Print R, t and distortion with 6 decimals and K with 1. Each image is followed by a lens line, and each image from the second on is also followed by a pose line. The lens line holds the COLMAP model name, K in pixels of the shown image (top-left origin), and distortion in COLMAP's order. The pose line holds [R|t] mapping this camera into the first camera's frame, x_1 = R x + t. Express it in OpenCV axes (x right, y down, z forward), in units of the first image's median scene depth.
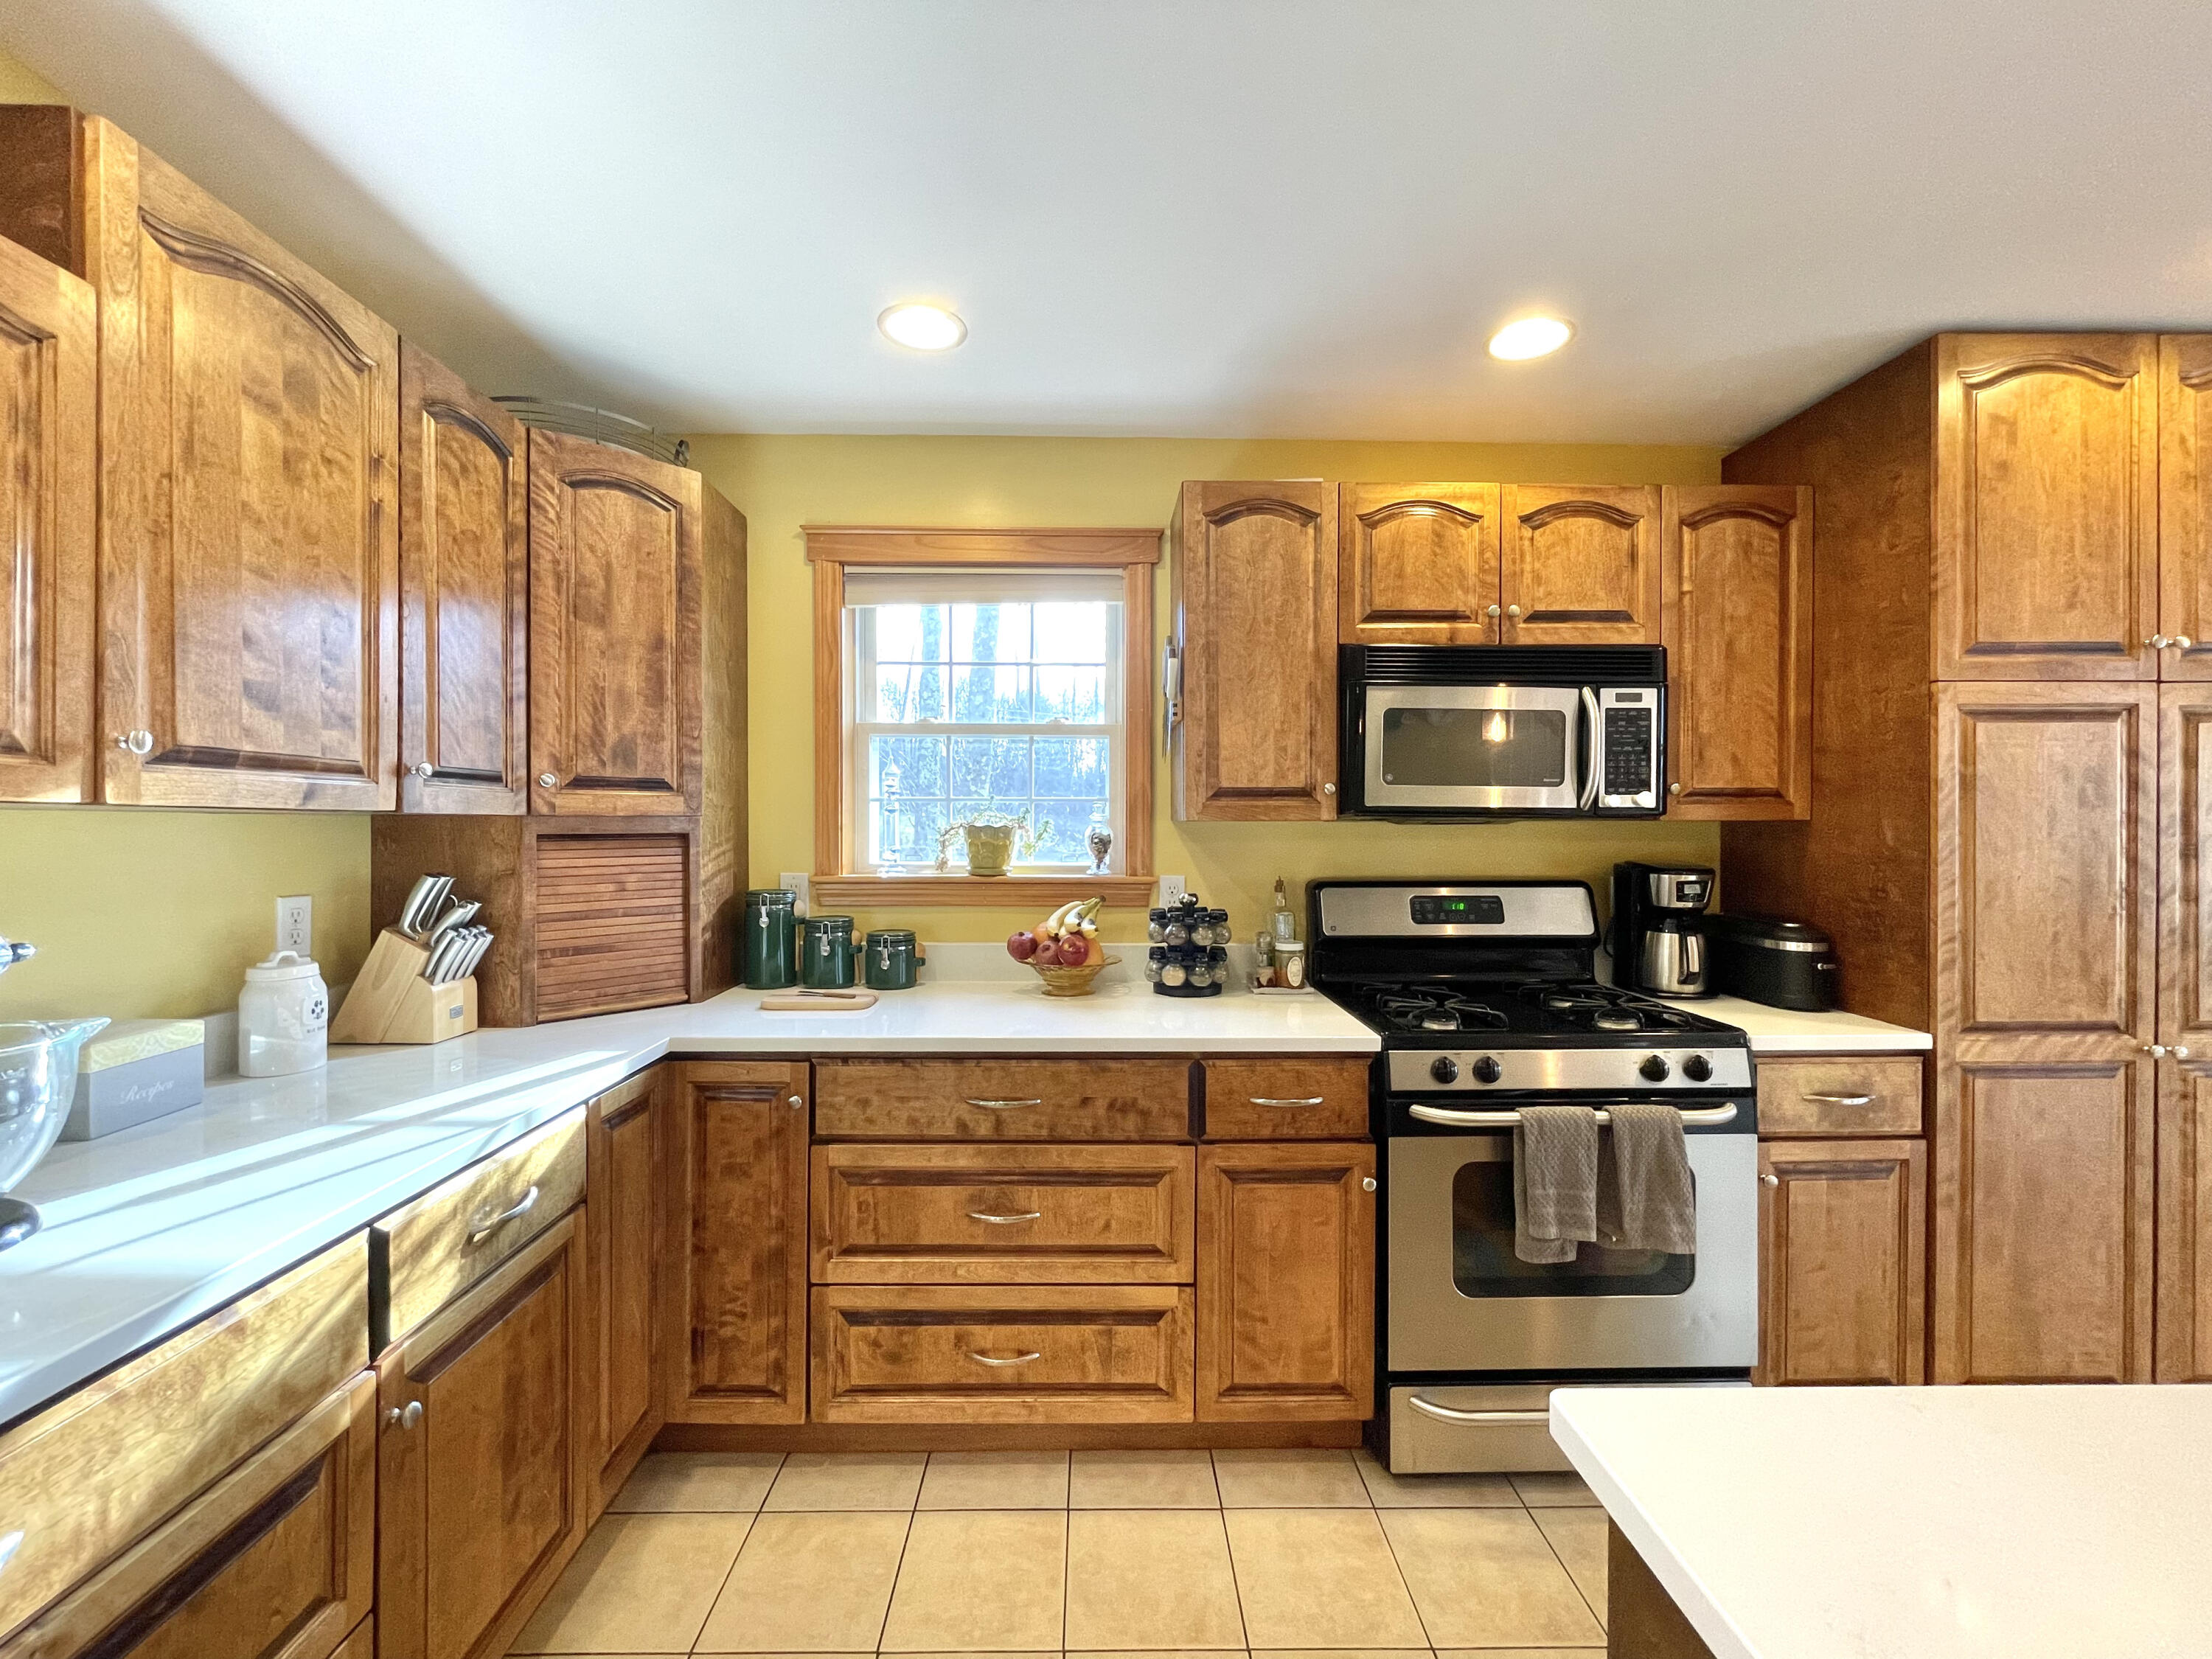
lens RADIAL K [[933.1, 0, 1106.0], [0, 933.1, 829.5], [0, 0, 1]] dist [-0.007237, -0.000453]
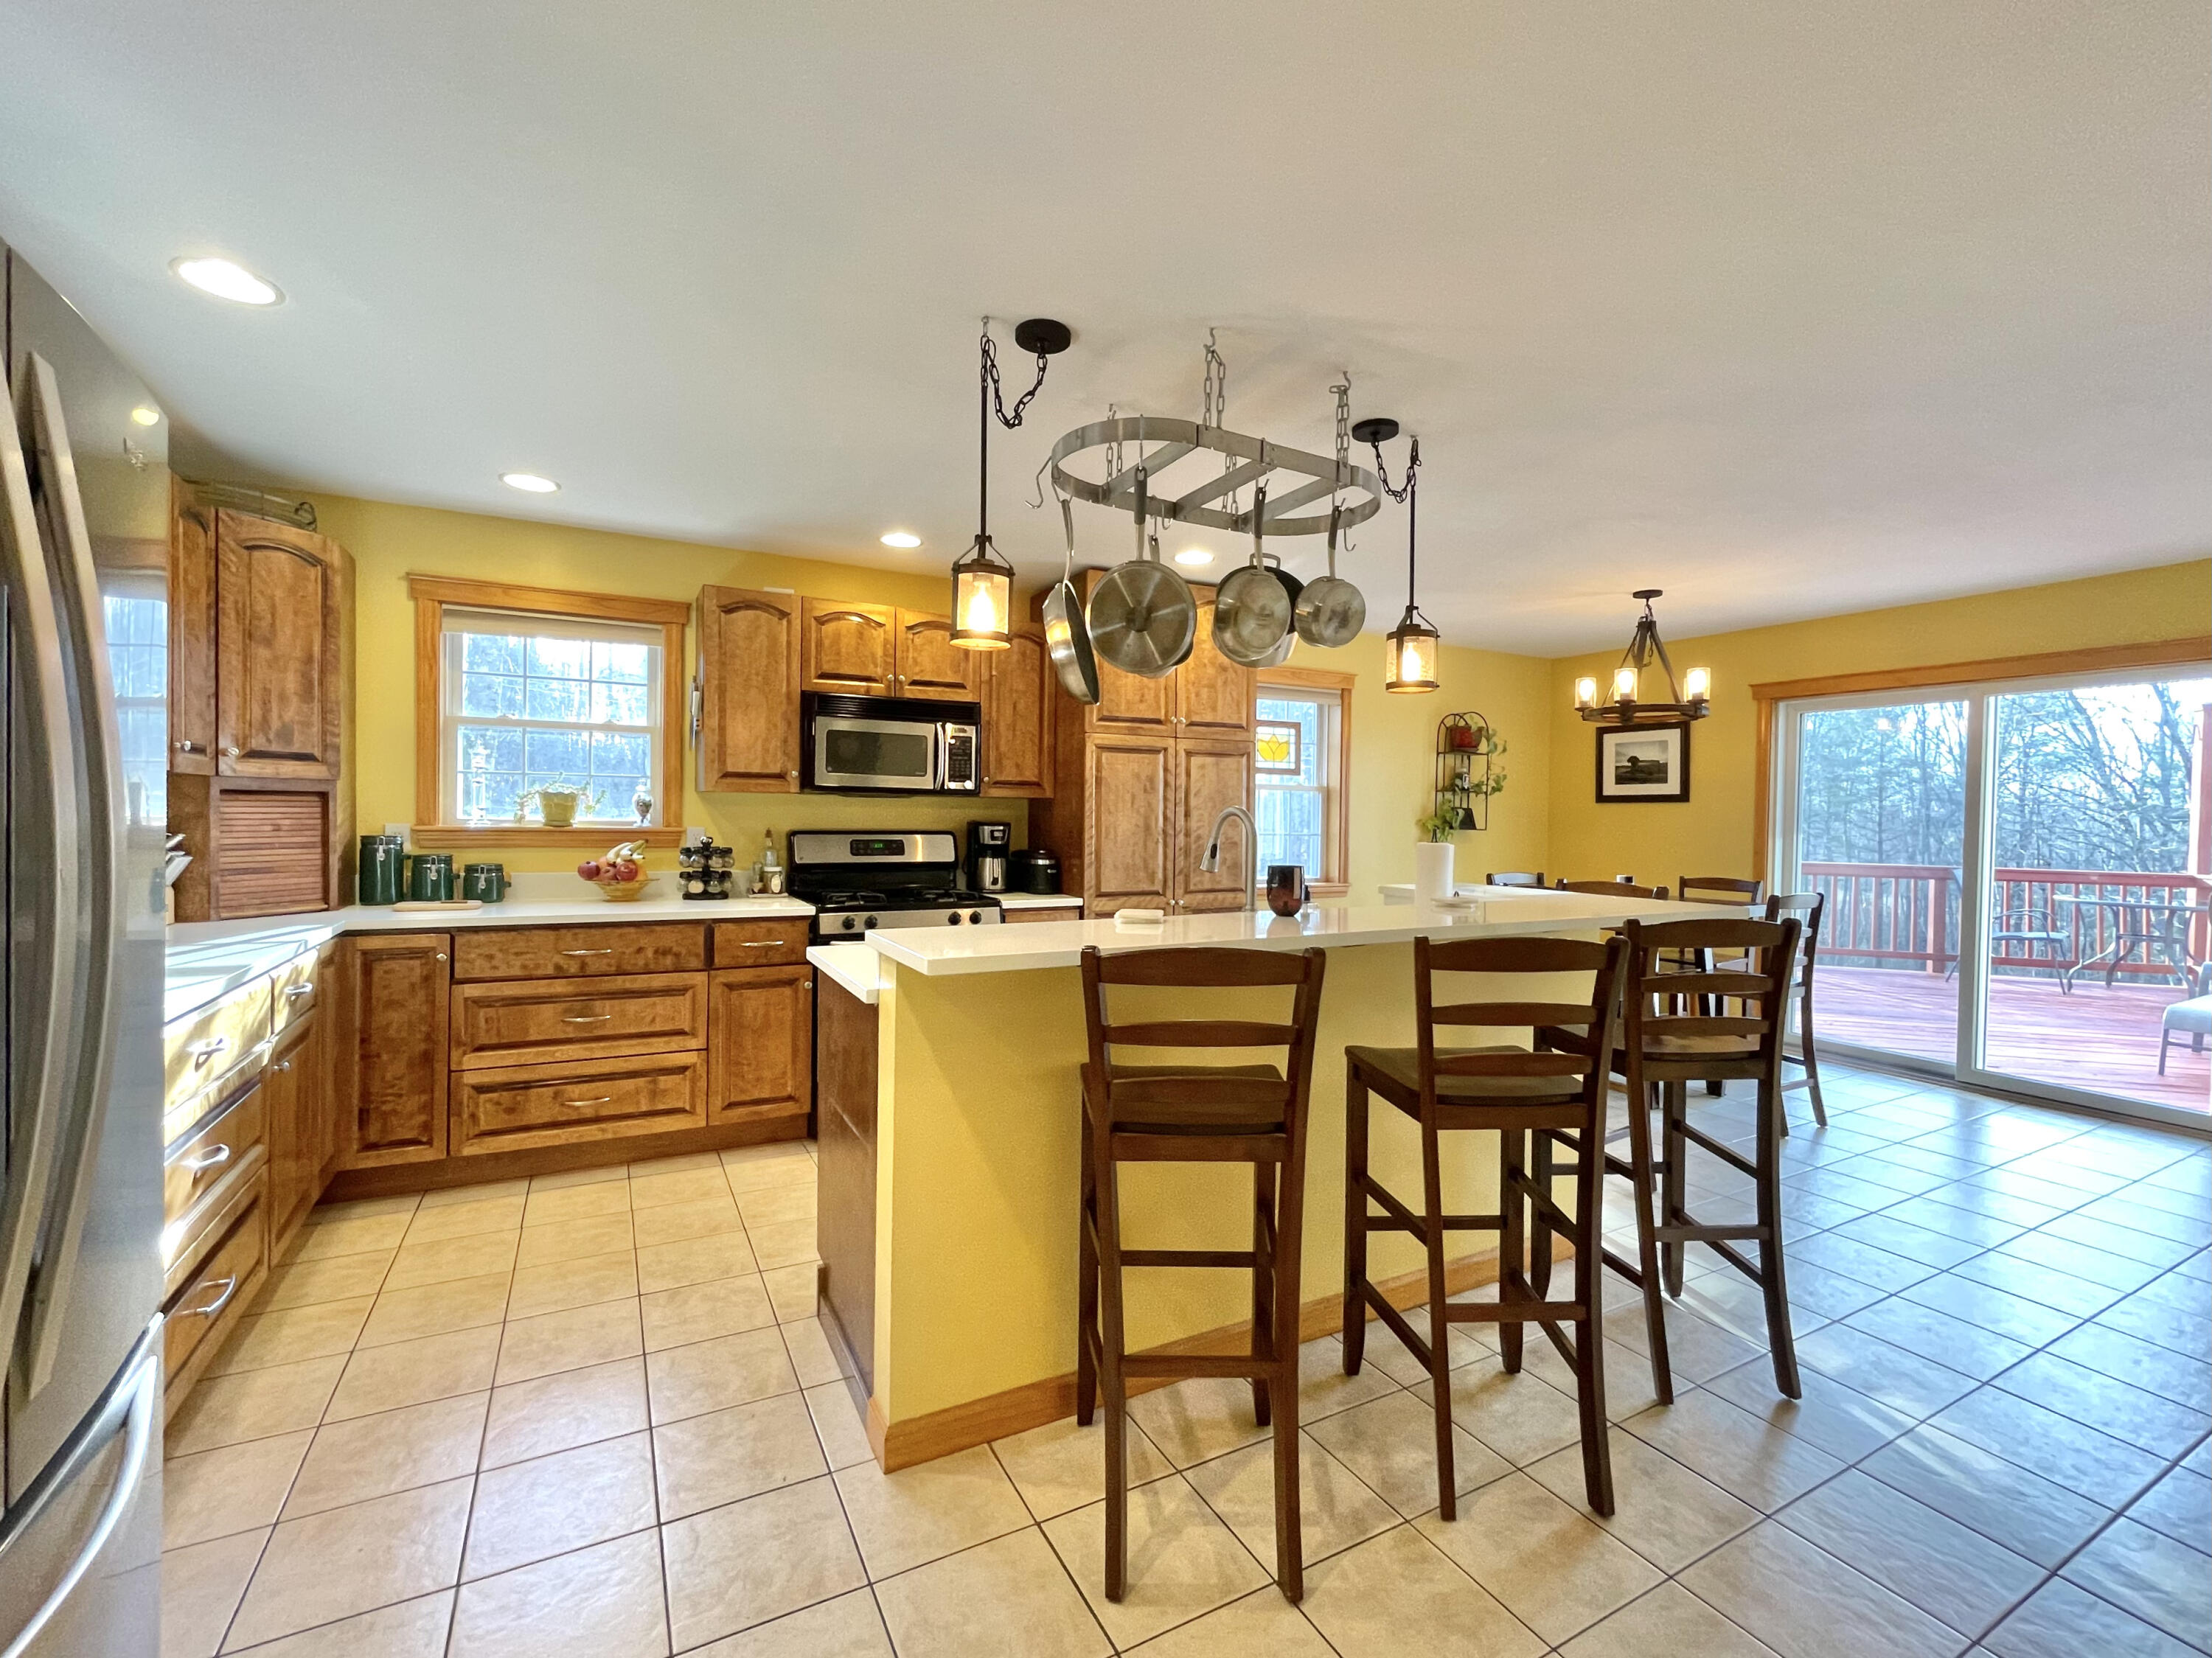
lens RADIAL K [[933.0, 0, 1106.0], [0, 933.0, 829.0], [0, 0, 1]] dist [-0.007237, -0.000453]
pose [[0.886544, 0.003744, 0.462629, -0.053095], [-0.010974, 0.999856, 0.012938, 0.032483], [-0.462514, -0.016547, 0.886458, -0.893003]]
